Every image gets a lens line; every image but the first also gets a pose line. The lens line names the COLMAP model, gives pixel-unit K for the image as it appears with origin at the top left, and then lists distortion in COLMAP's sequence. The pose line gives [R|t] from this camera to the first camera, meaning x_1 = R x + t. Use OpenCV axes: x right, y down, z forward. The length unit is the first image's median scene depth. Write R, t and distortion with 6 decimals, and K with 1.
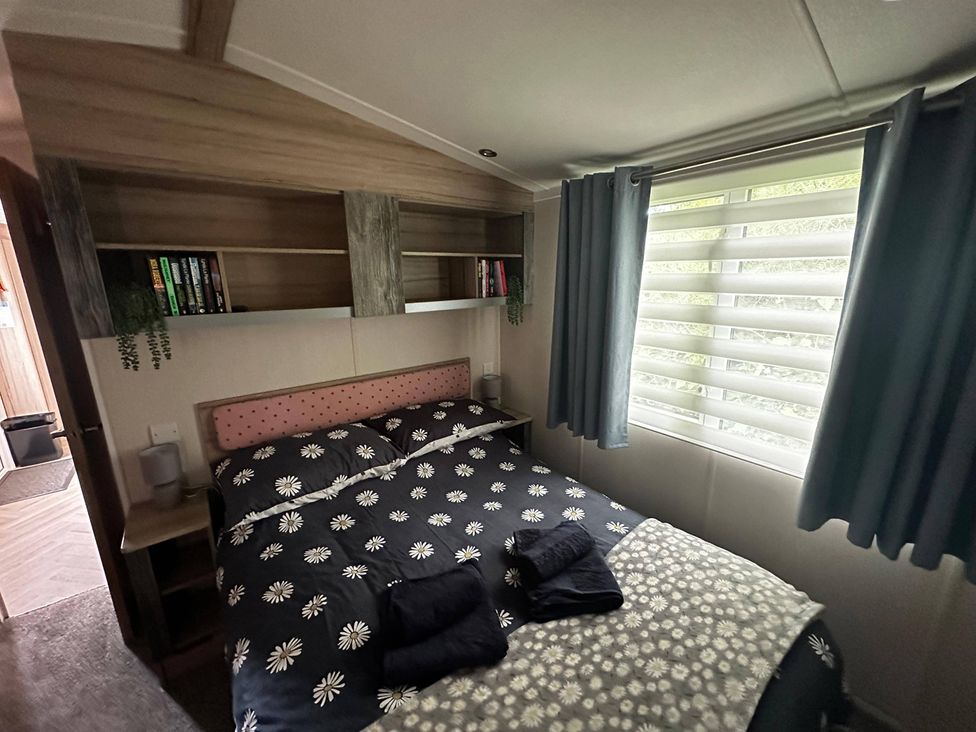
lens RADIAL K [[387.3, 0, 487.3], [0, 387.3, 367.0], [0, 0, 1]] dist [-0.002752, 0.000519]
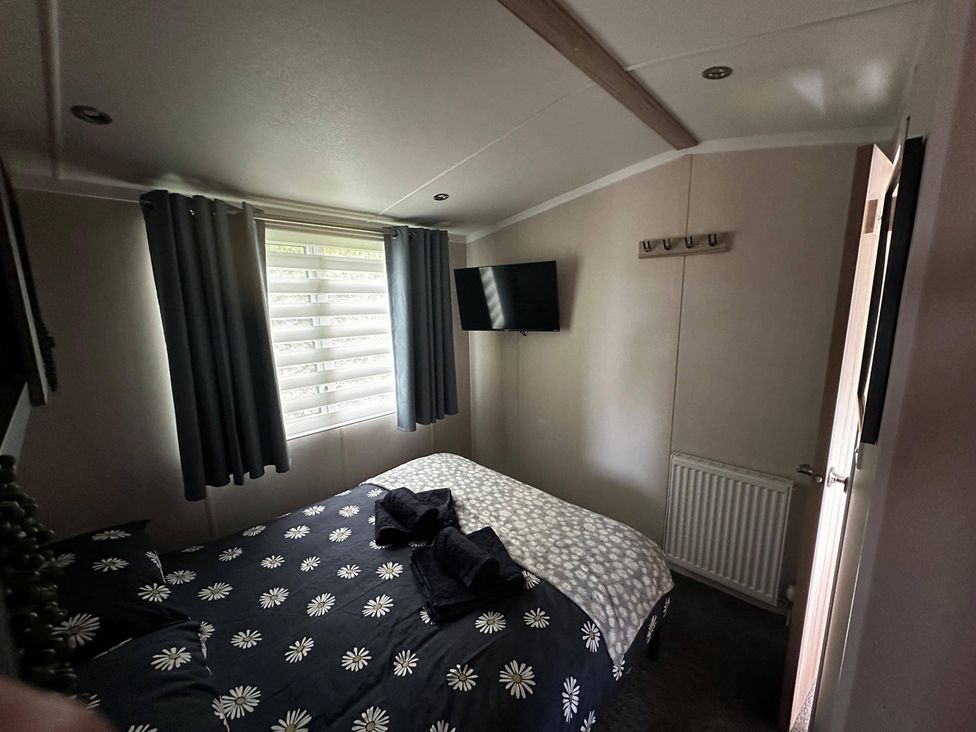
lens RADIAL K [[387.3, 0, 487.6], [0, 387.3, 365.8], [0, 0, 1]] dist [-0.002752, 0.000519]
pose [[-0.165555, -0.152026, 0.974412, -0.976682], [0.245751, 0.950519, 0.190052, -0.154292], [-0.955090, 0.270927, -0.120002, 0.708674]]
